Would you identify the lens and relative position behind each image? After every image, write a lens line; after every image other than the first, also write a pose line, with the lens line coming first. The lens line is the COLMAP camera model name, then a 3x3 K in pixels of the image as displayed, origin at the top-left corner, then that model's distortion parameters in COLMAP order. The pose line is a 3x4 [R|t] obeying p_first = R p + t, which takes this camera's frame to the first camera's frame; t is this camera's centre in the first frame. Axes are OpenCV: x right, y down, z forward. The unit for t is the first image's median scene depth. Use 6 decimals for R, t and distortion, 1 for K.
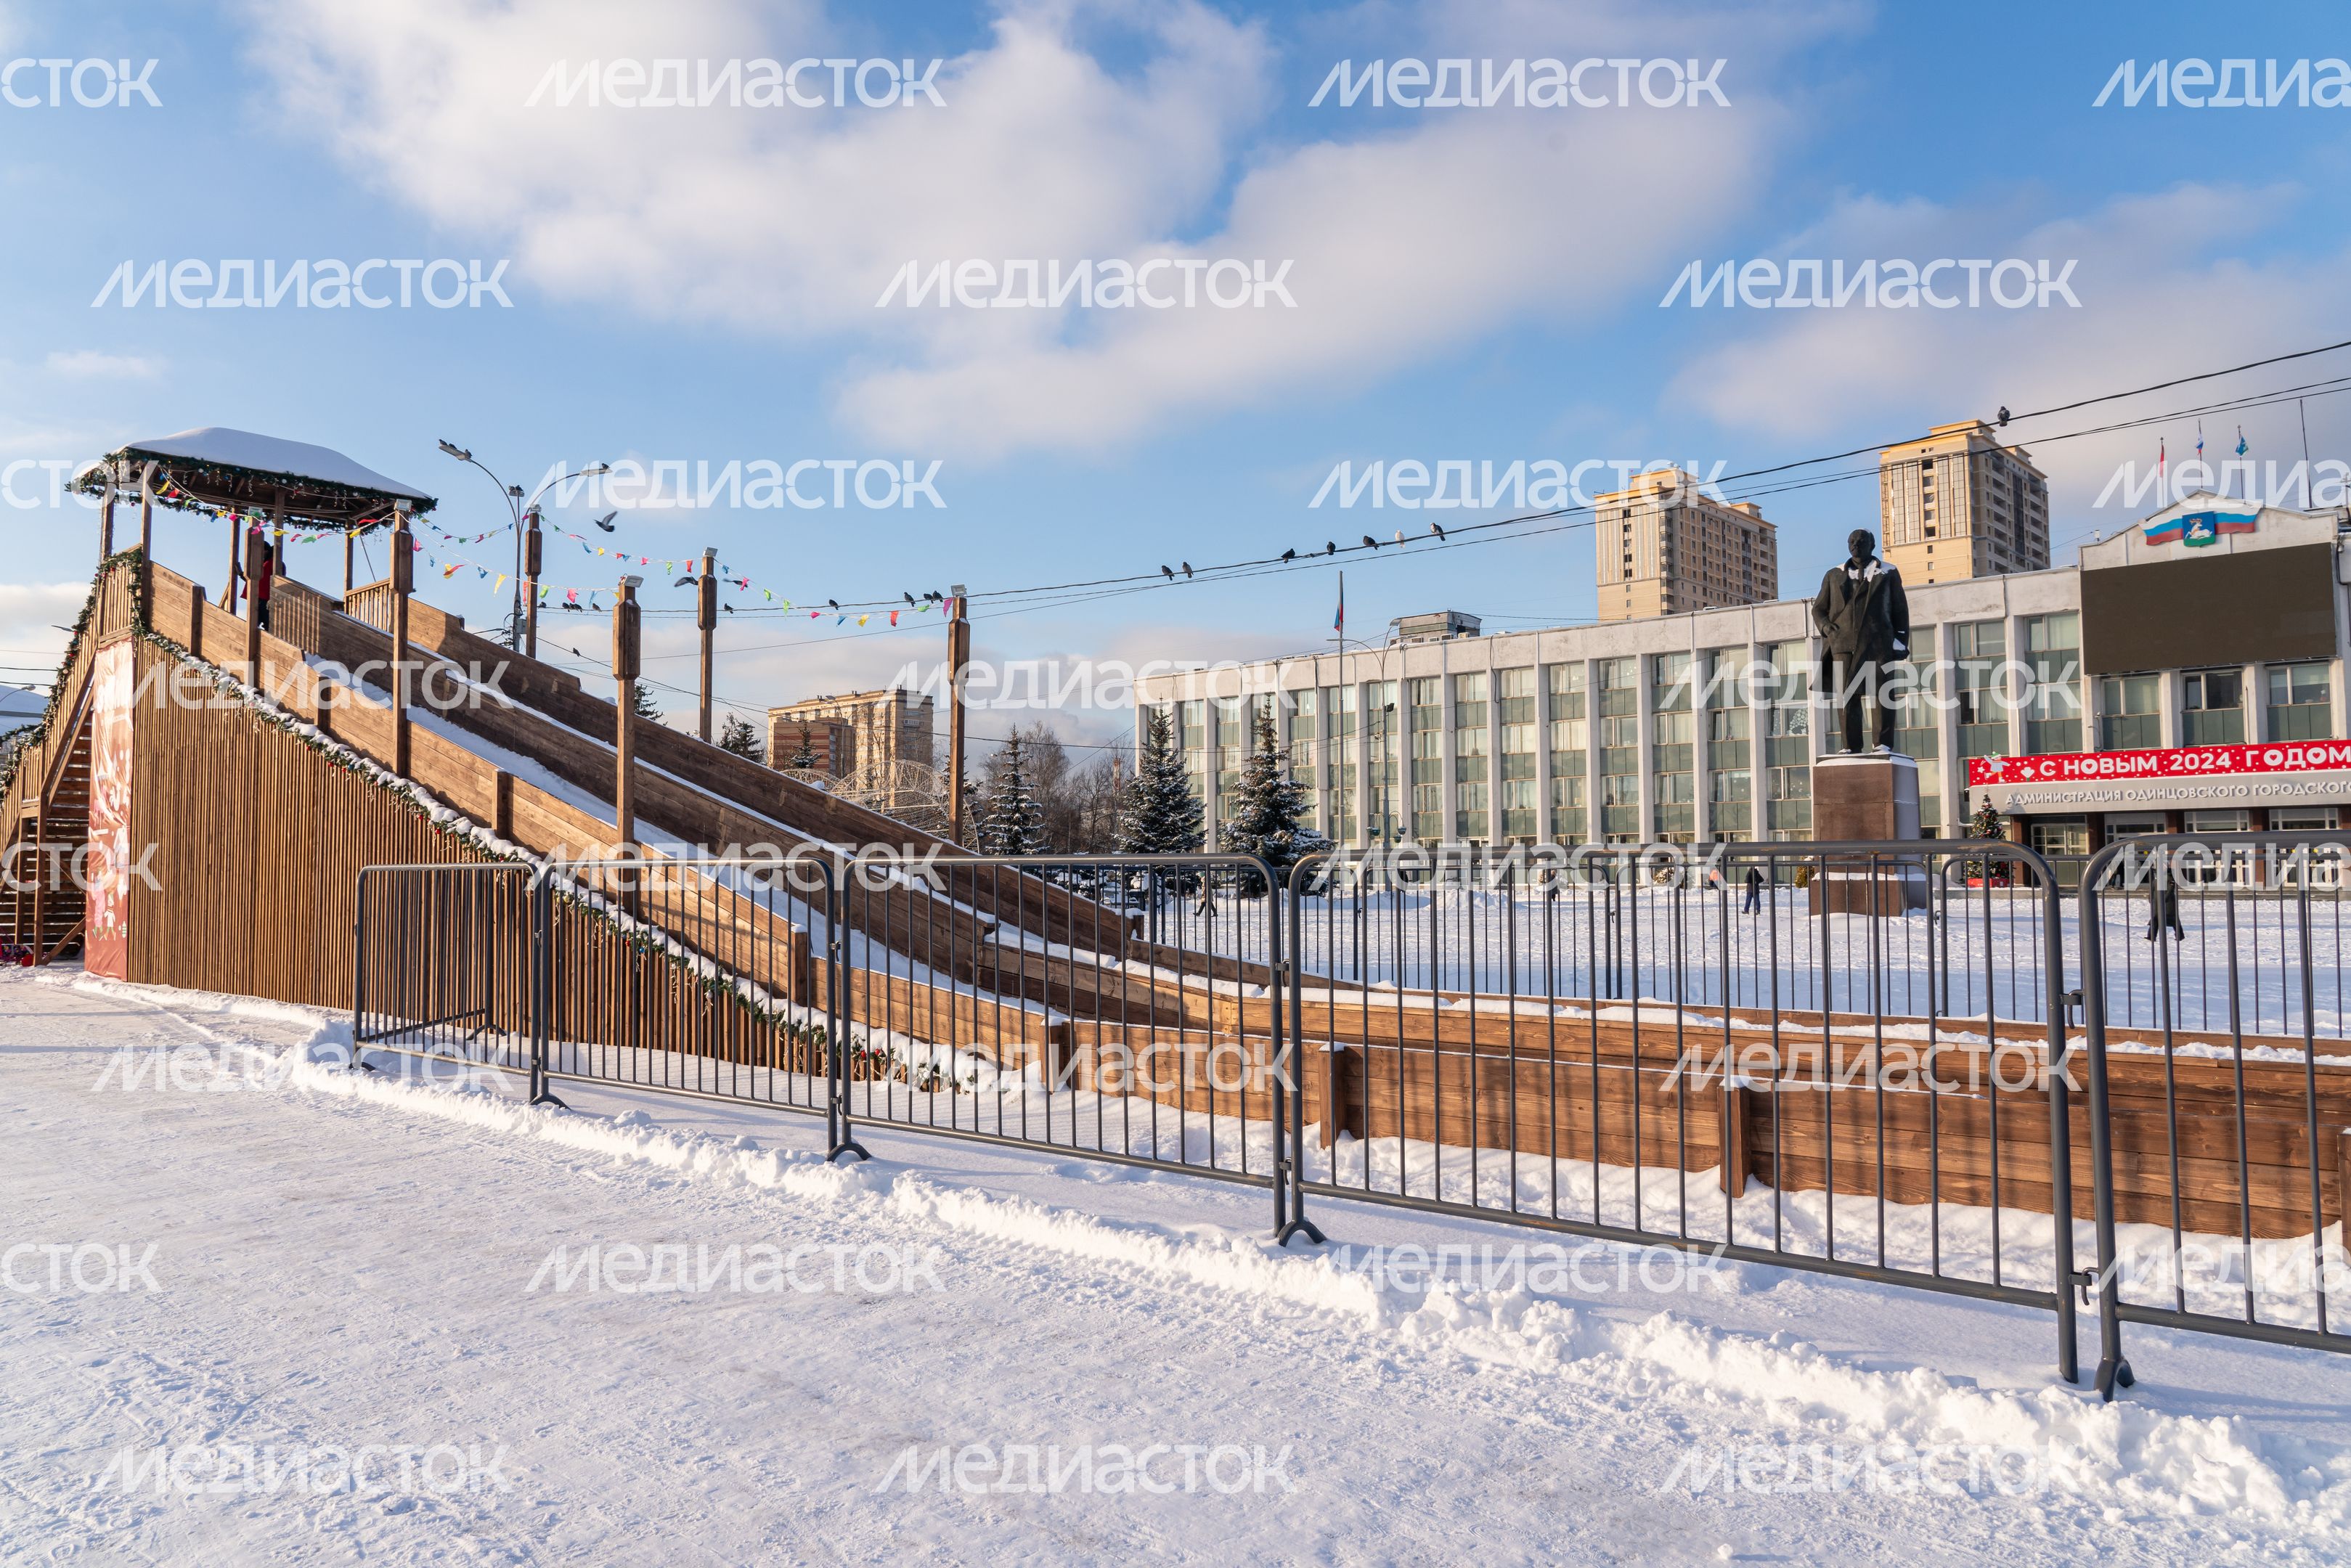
lens RADIAL K [[1606.1, 0, 1178.6], [0, 1606.1, 784.0], [0, 0, 1]] dist [-0.024439, 0.002805]
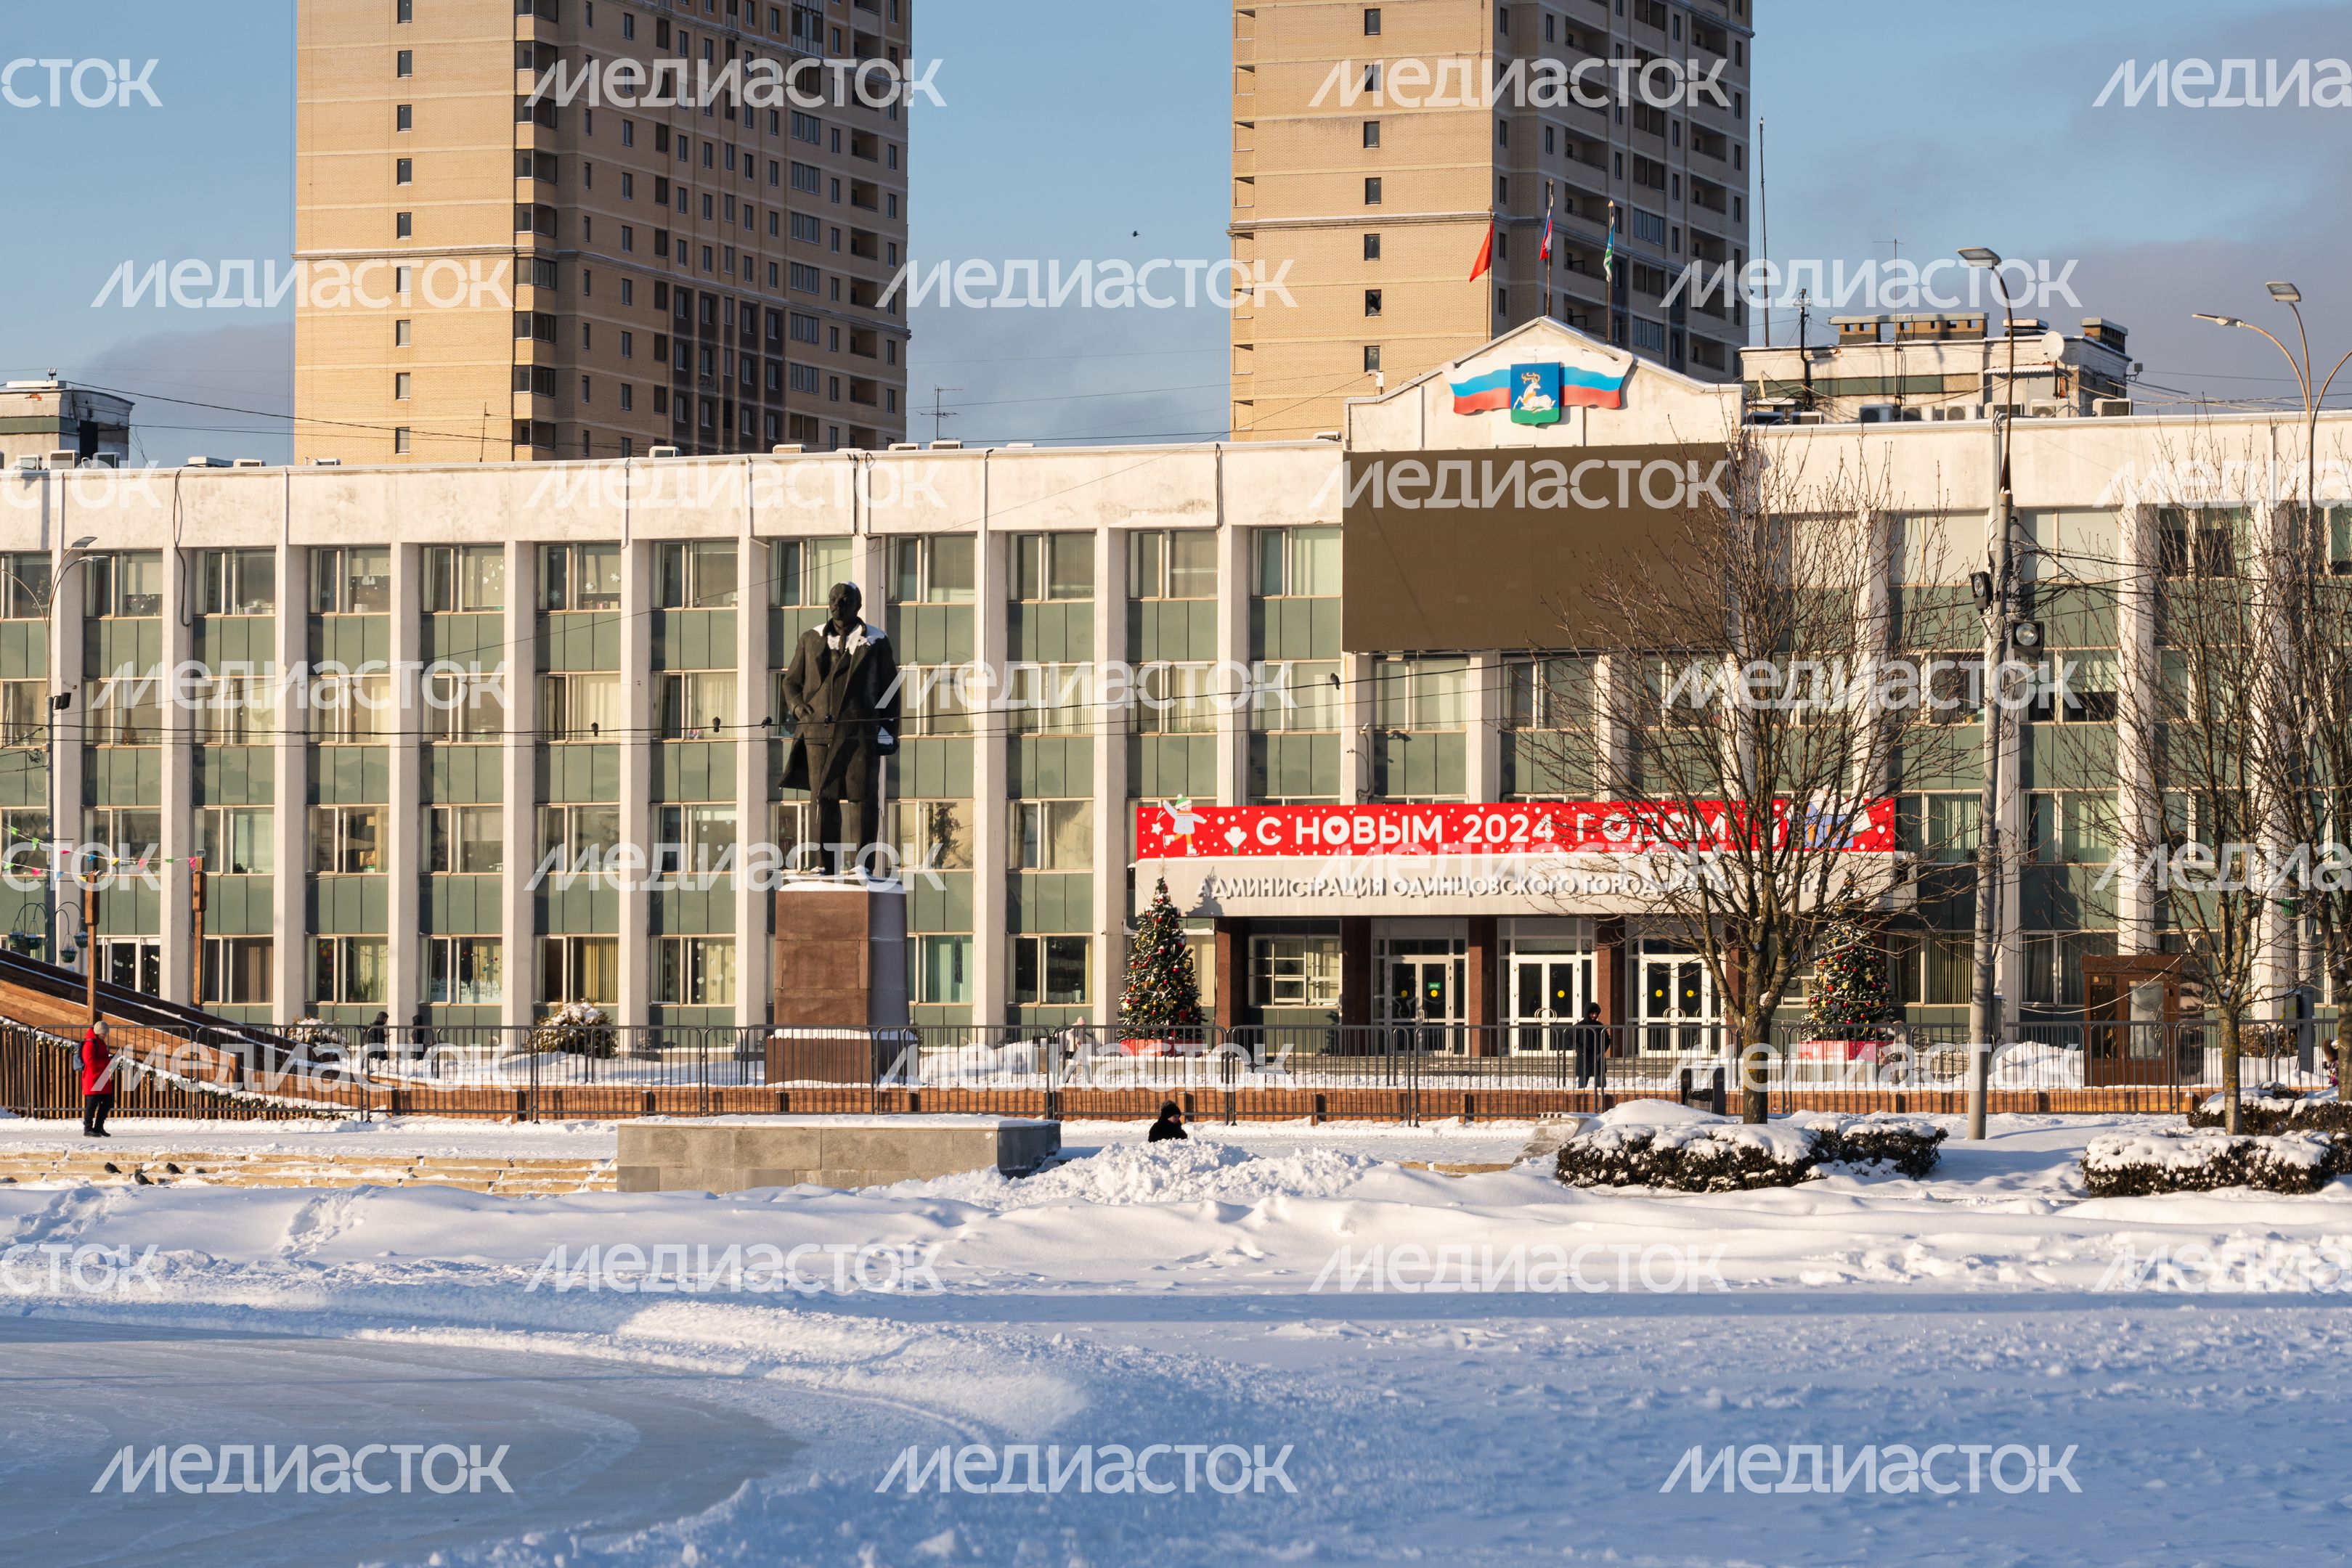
lens RADIAL K [[7289.1, 0, 1176.5], [0, 7289.1, 784.7], [0, 0, 1]] dist [0.057460, 0.000000]
pose [[0.924825, 0.017565, 0.379987, -0.399073], [-0.027538, 0.999404, 0.020825, -0.074688], [-0.379395, -0.029723, 0.924757, -1.218242]]
